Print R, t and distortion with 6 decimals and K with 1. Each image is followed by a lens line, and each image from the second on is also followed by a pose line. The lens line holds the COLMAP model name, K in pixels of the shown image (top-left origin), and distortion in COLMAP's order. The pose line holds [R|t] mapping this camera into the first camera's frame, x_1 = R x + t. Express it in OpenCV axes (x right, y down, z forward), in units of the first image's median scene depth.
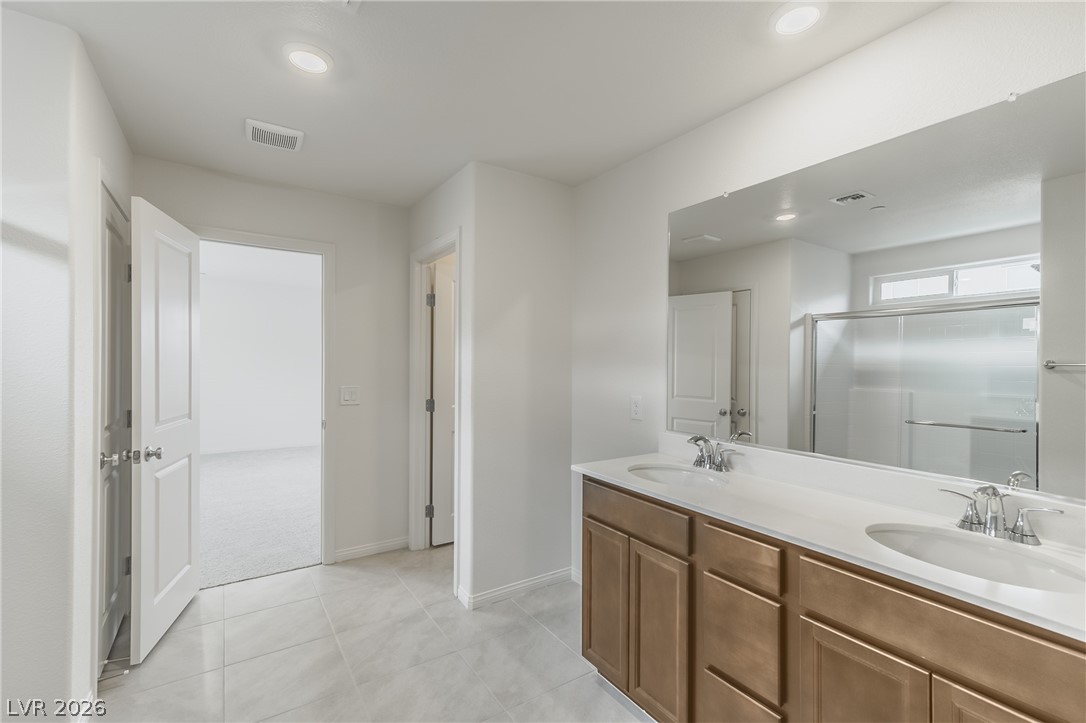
lens RADIAL K [[475.8, 0, 537.5], [0, 475.8, 362.2], [0, 0, 1]] dist [0.000569, 0.000971]
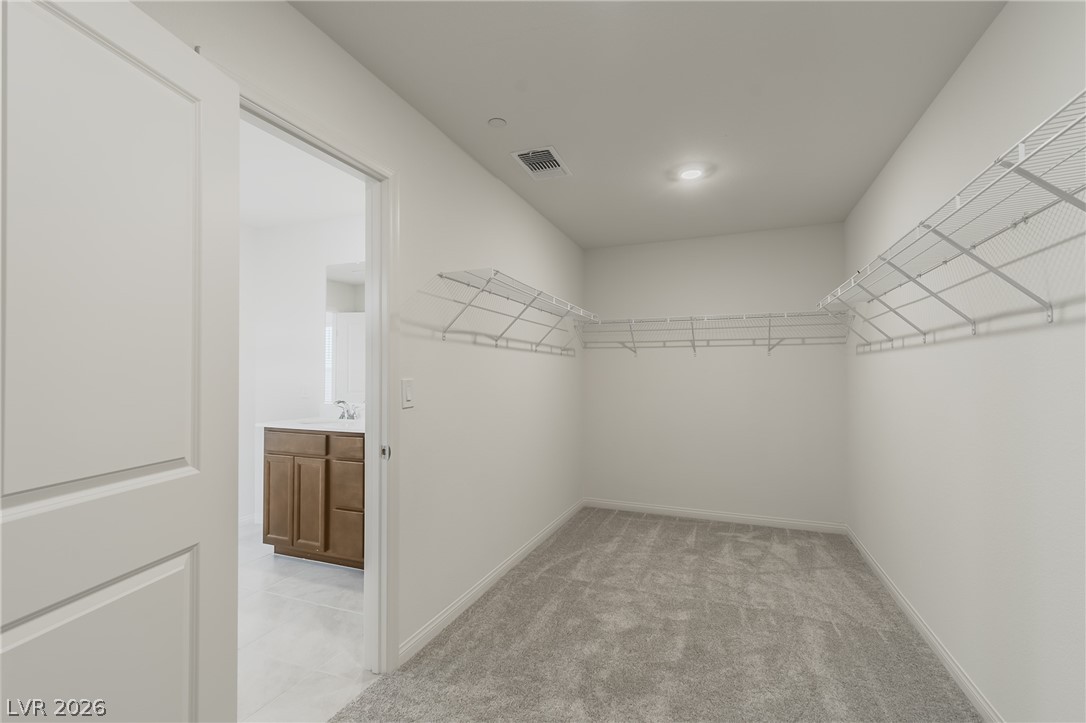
lens RADIAL K [[475.8, 0, 534.2], [0, 475.8, 365.2], [0, 0, 1]] dist [0.000569, 0.000971]
pose [[0.824000, 0.001896, 0.566586, -0.070630], [0.006989, 0.999884, -0.013510, 0.063912], [-0.566546, 0.015092, 0.823892, -0.945434]]
